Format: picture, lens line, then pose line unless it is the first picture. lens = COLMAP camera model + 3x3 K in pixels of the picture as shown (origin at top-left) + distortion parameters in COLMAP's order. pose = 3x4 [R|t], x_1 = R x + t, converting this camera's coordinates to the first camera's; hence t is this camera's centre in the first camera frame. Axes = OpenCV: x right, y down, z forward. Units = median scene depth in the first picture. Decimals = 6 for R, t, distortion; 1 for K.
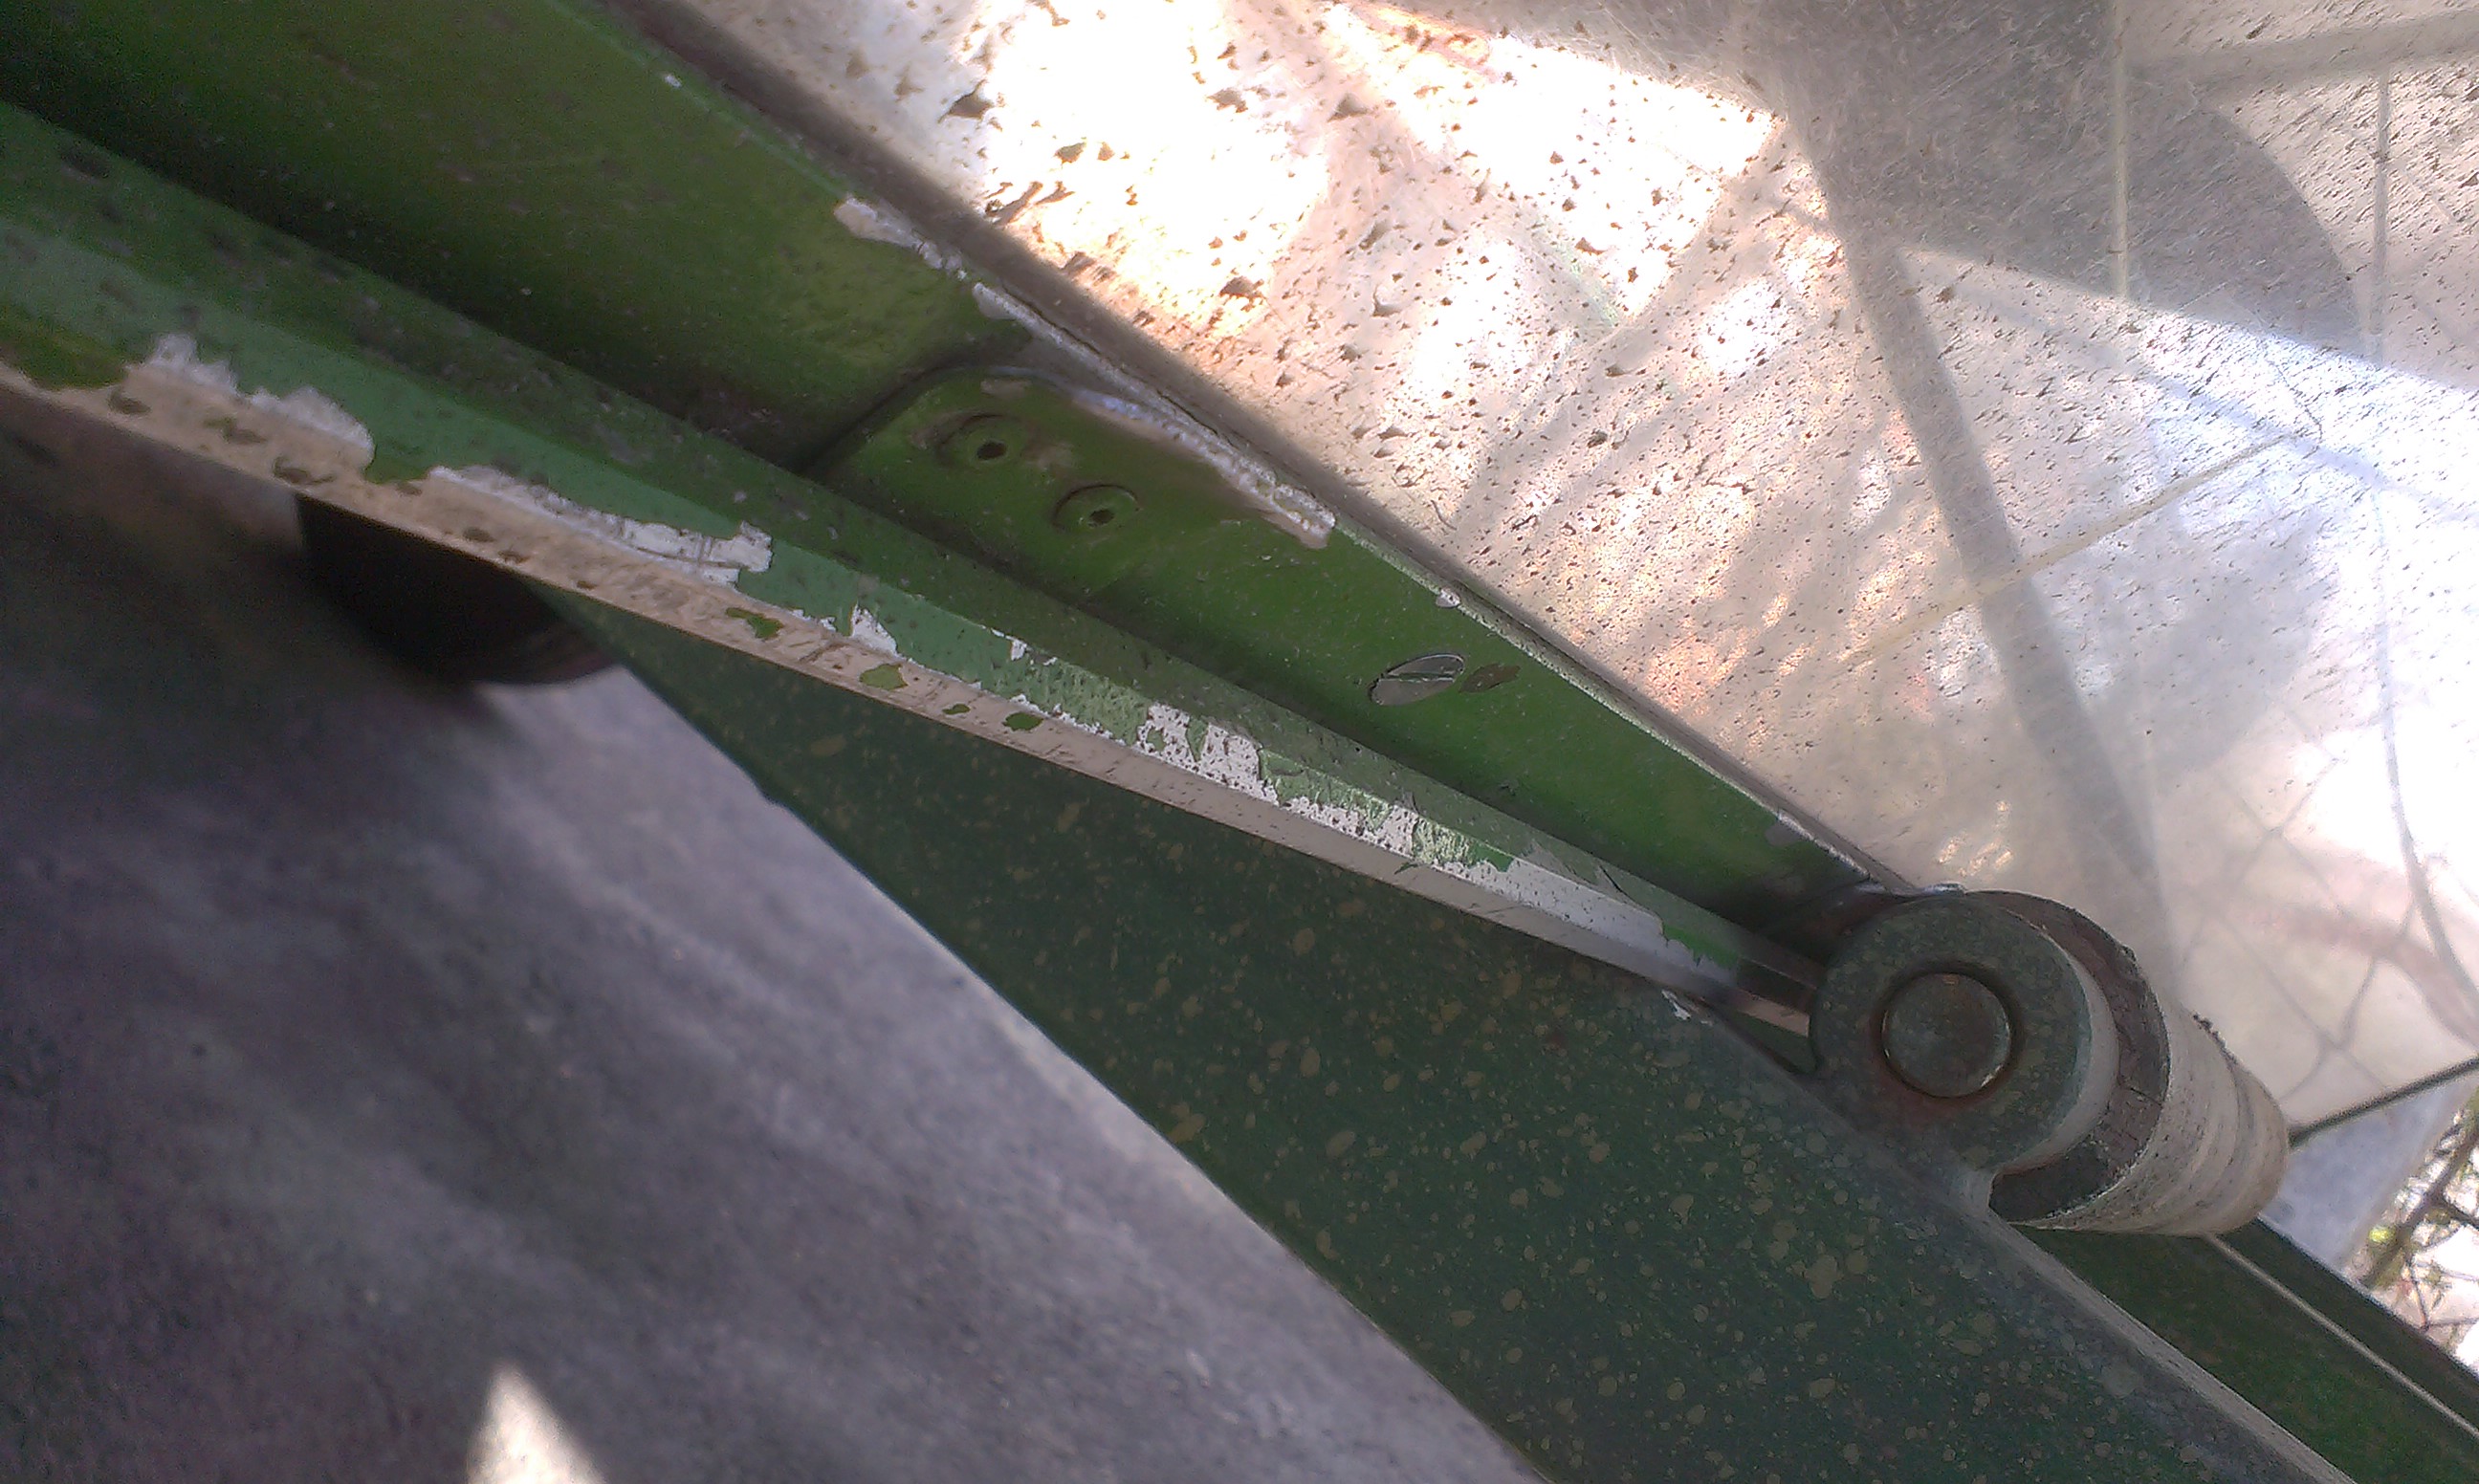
lens RADIAL K [[2012.3, 0, 1242.4], [0, 2012.3, 807.2], [0, 0, 1]] dist [0.121821, -0.211250]
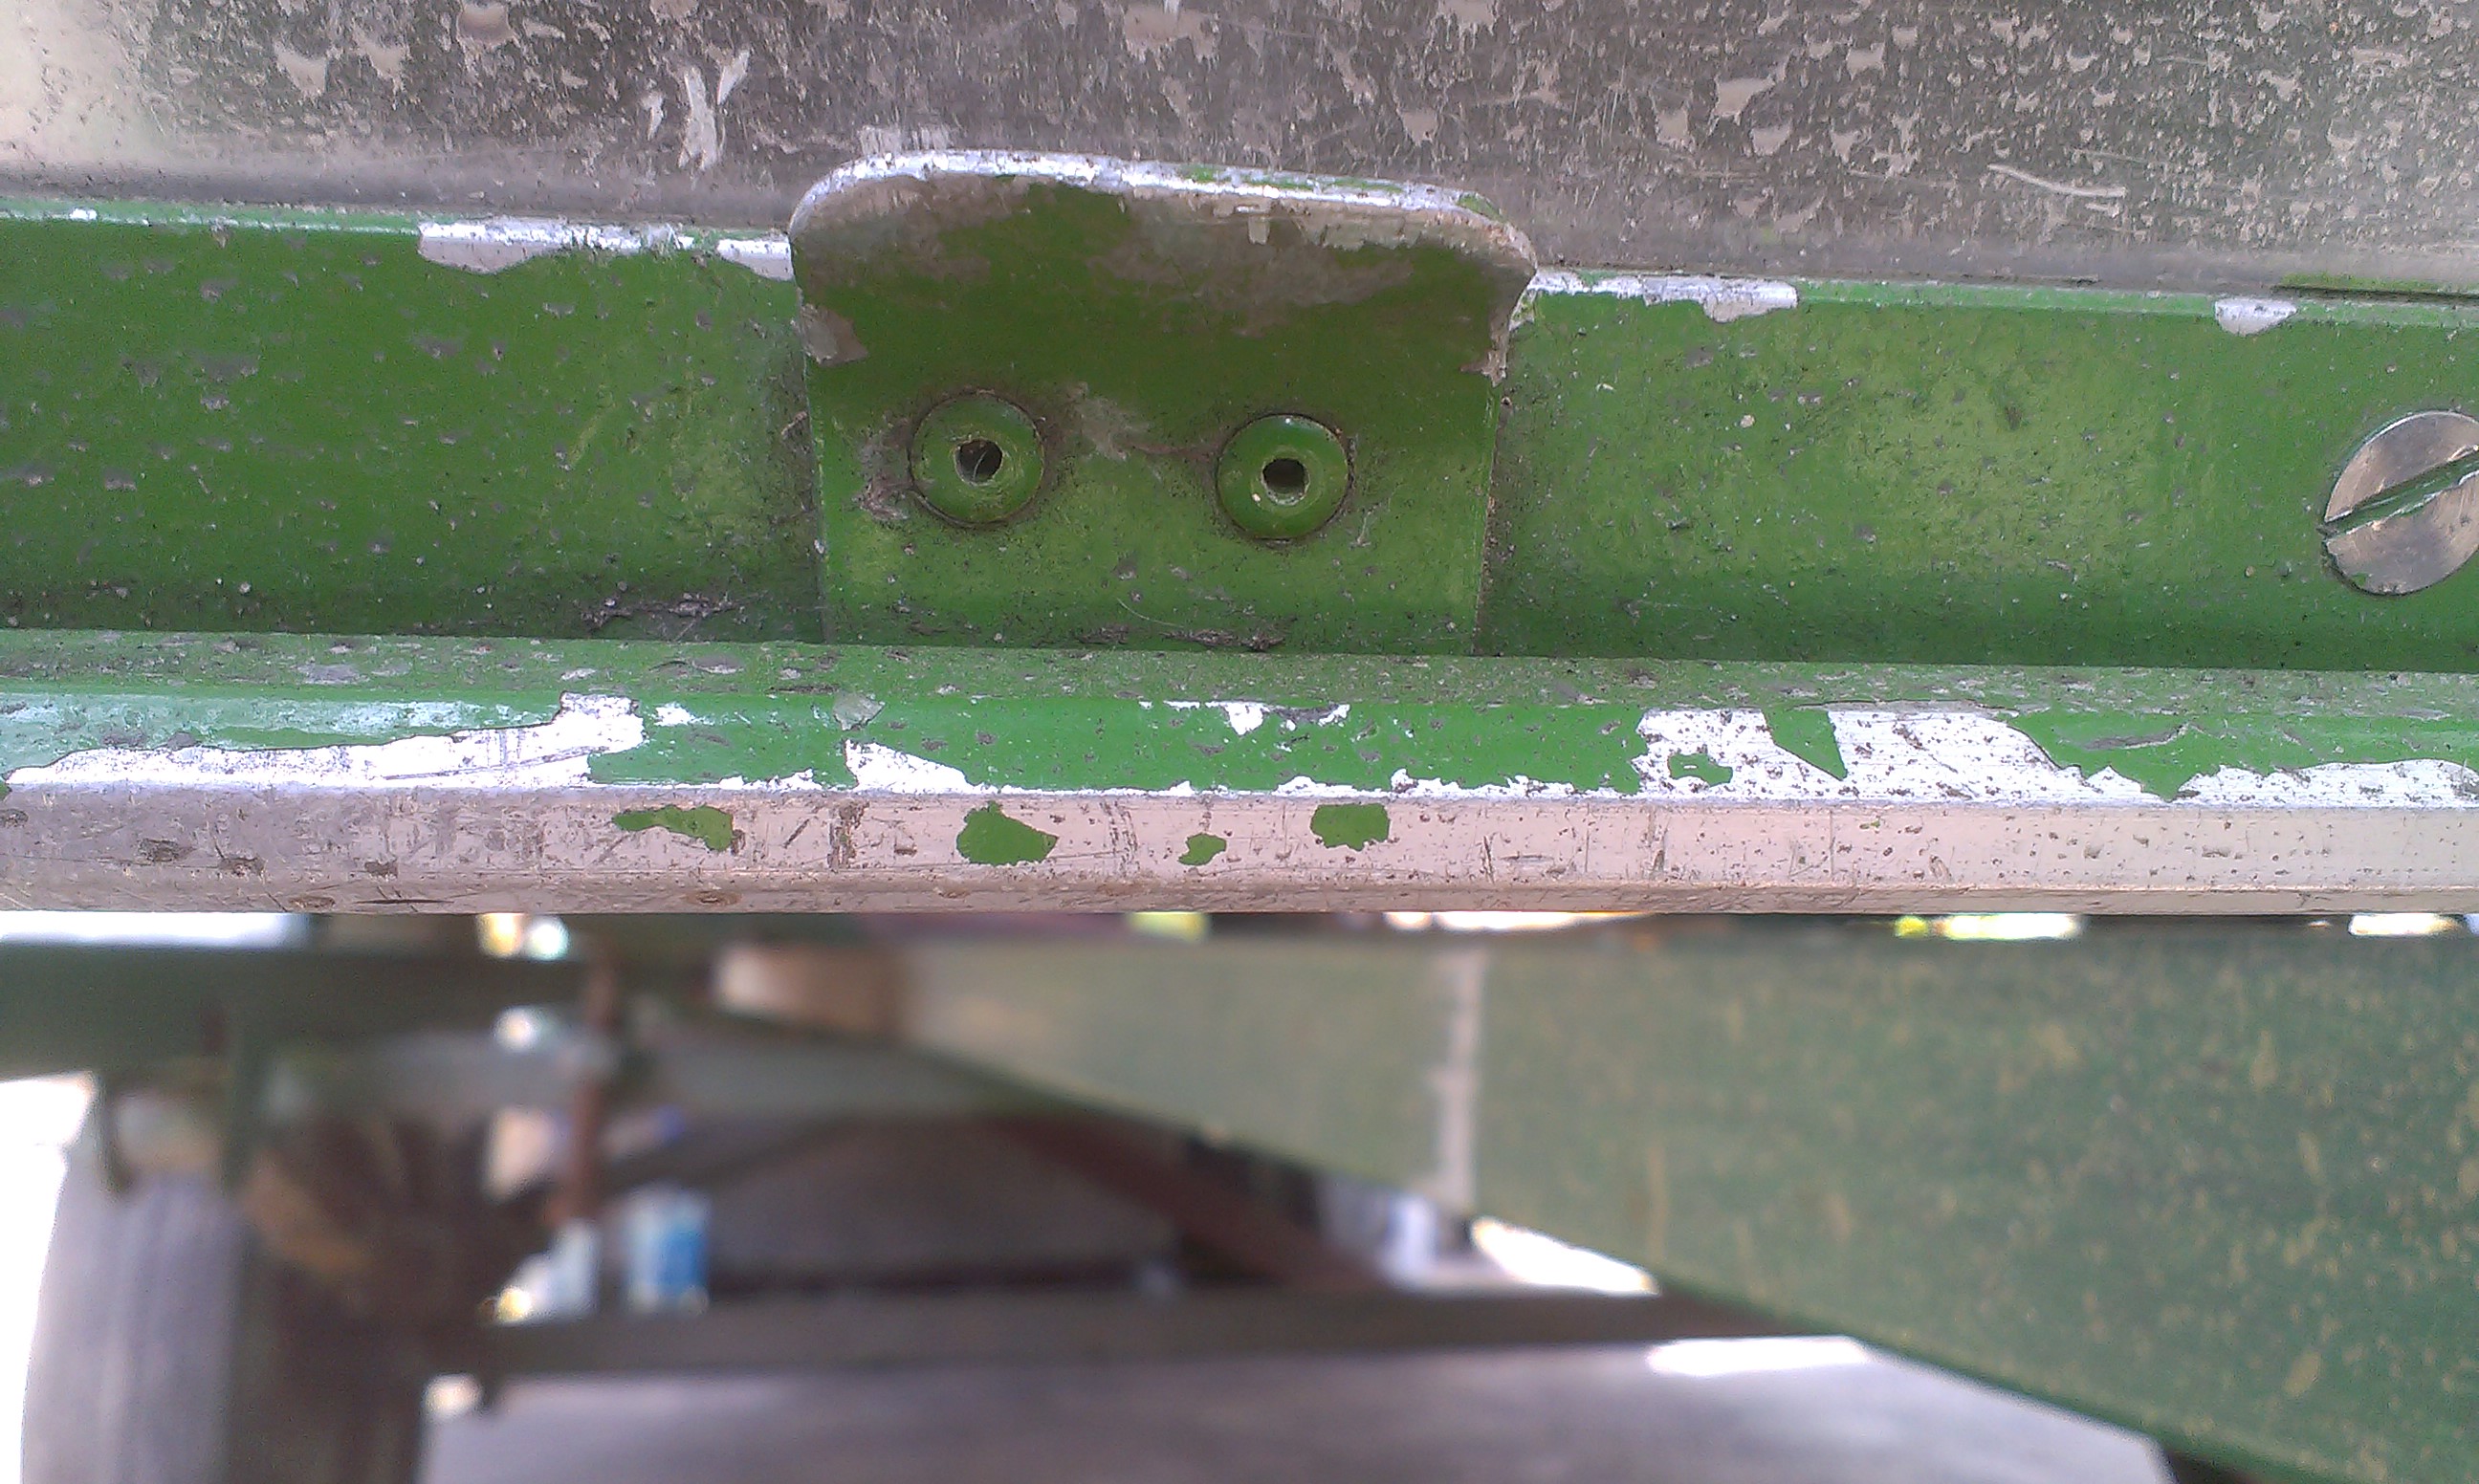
lens RADIAL K [[2012.3, 0, 1242.4], [0, 2012.3, 807.2], [0, 0, 1]] dist [0.121821, -0.211250]
pose [[0.585641, -0.617764, -0.524777, 0.208948], [0.277059, 0.760985, -0.586634, 0.328838], [0.761749, 0.198163, 0.616822, 0.696345]]
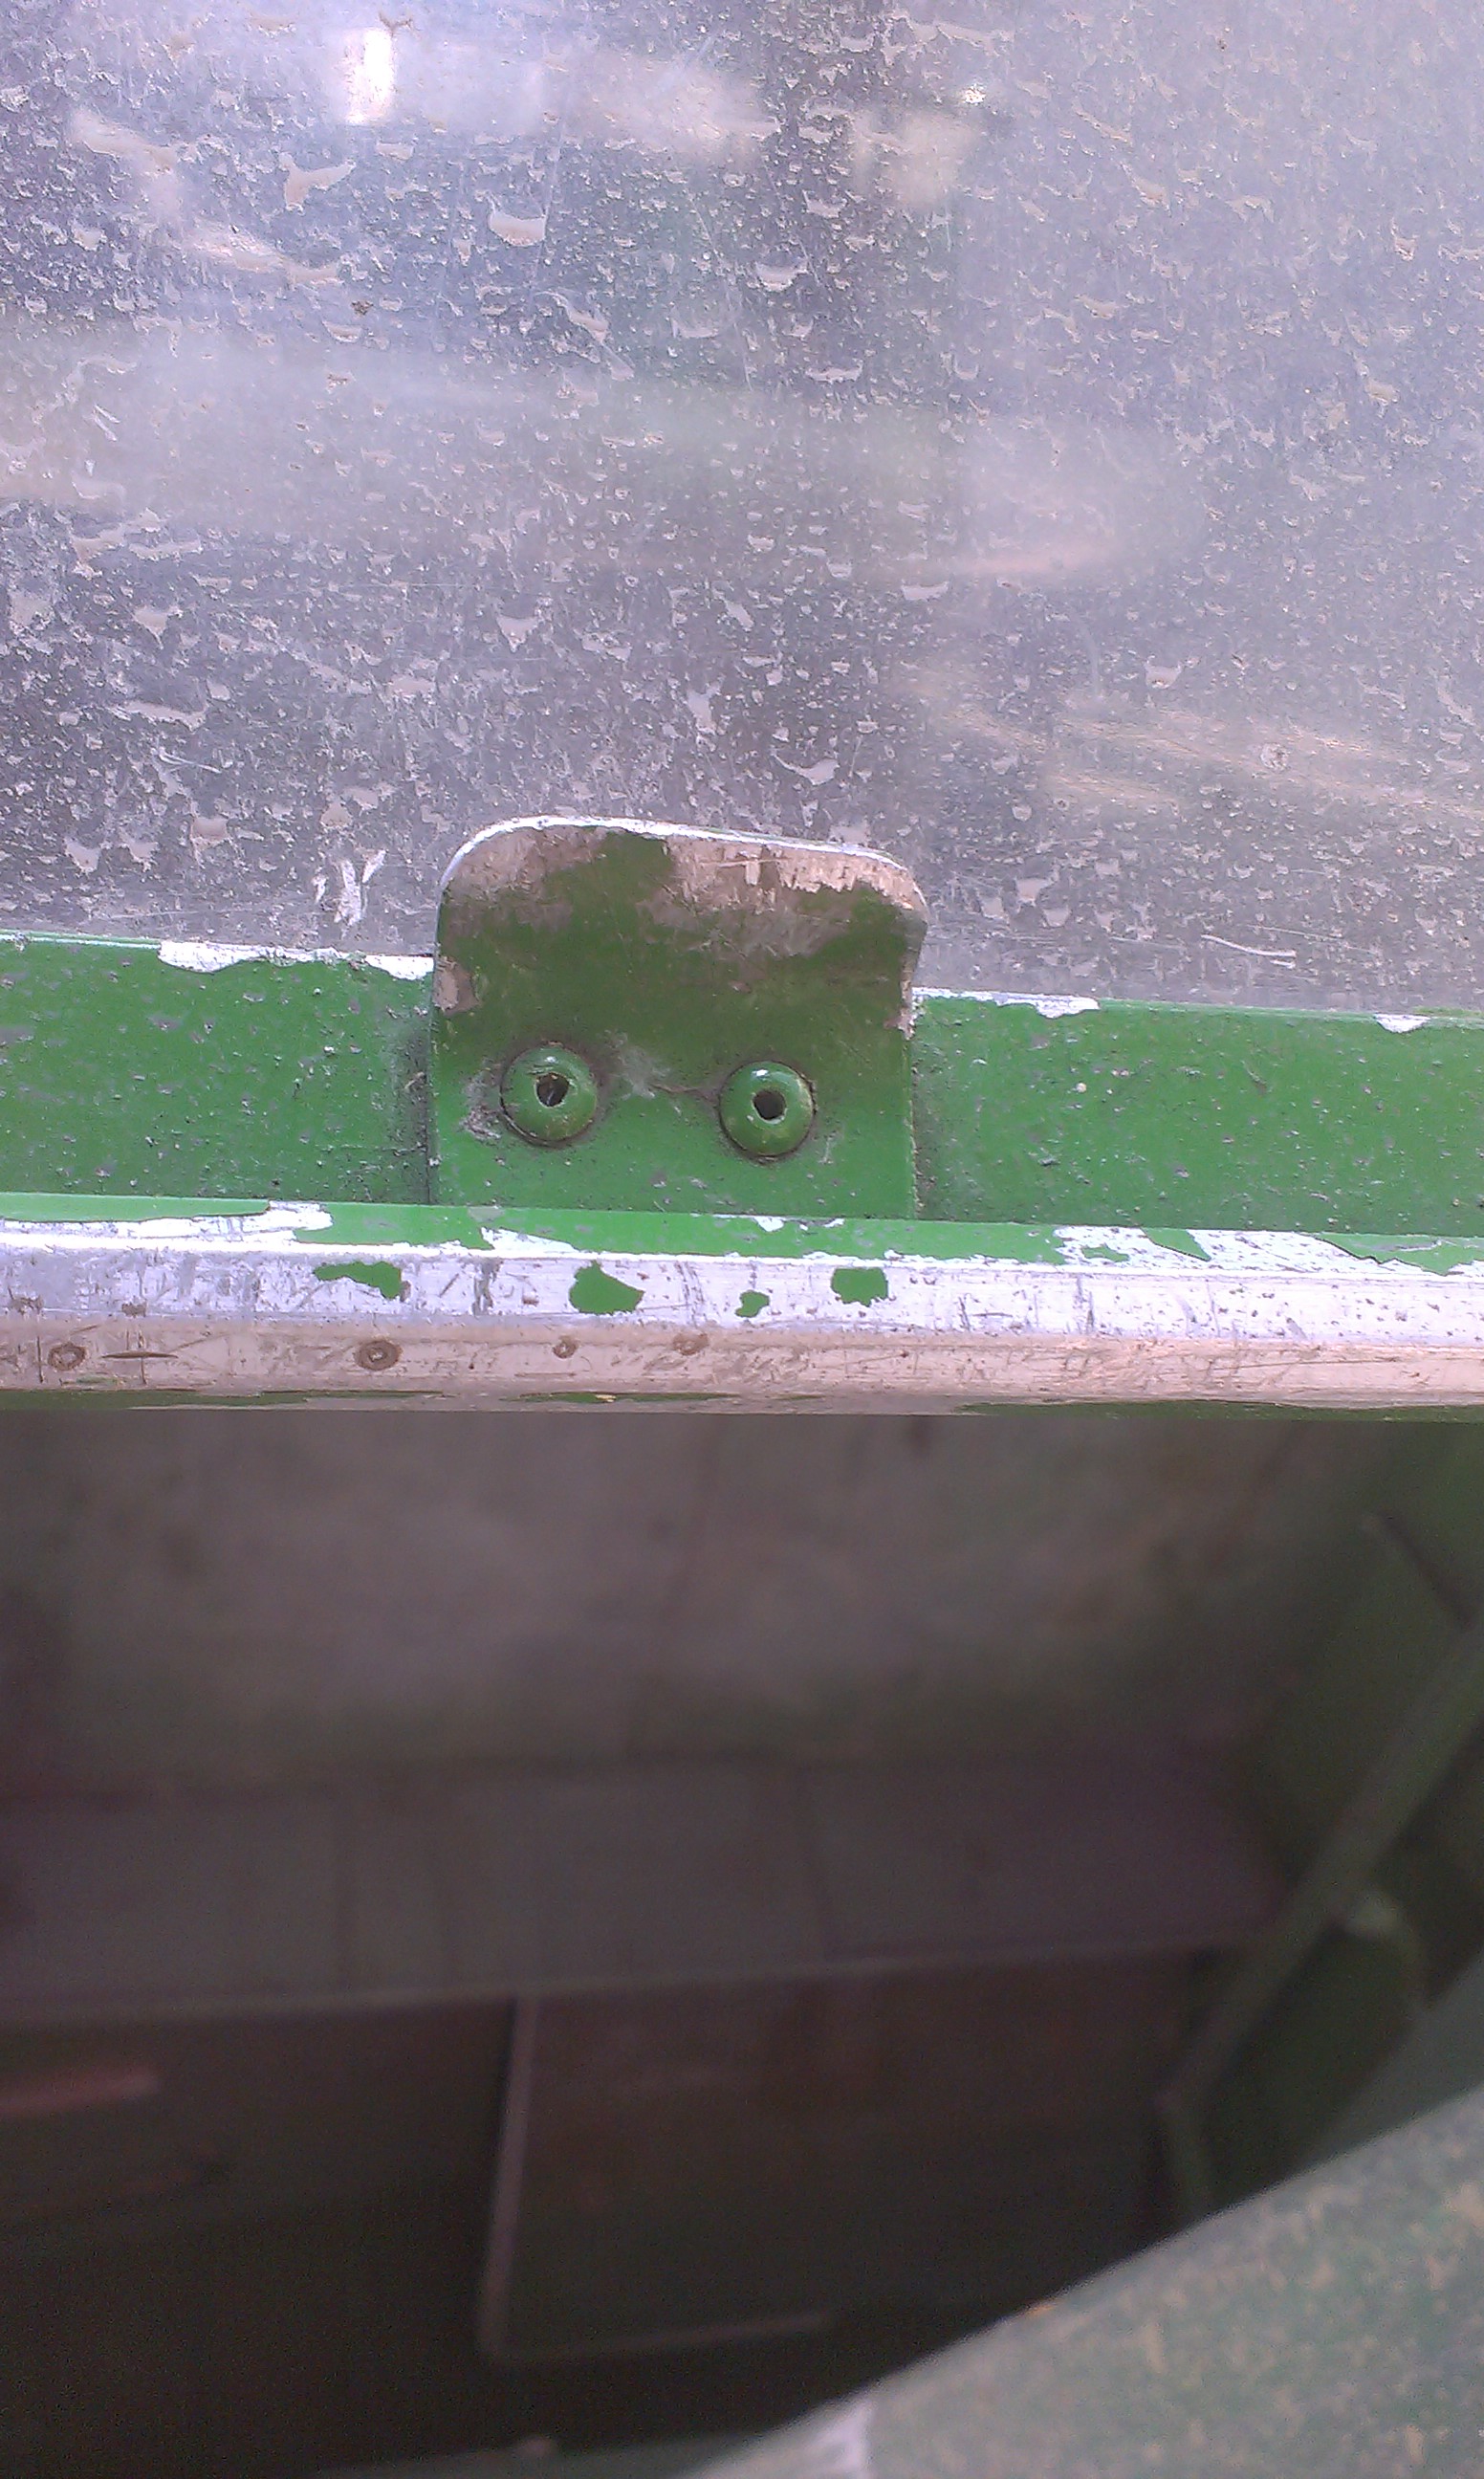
lens RADIAL K [[2012.3, 0, 725.1], [0, 2012.3, 1289.7], [0, 0, 1]] dist [0.121821, -0.211250]
pose [[0.544952, -0.835540, -0.070001, -0.095999], [0.411649, 0.339345, -0.845807, 0.672085], [0.730460, 0.432109, 0.528876, 0.629105]]
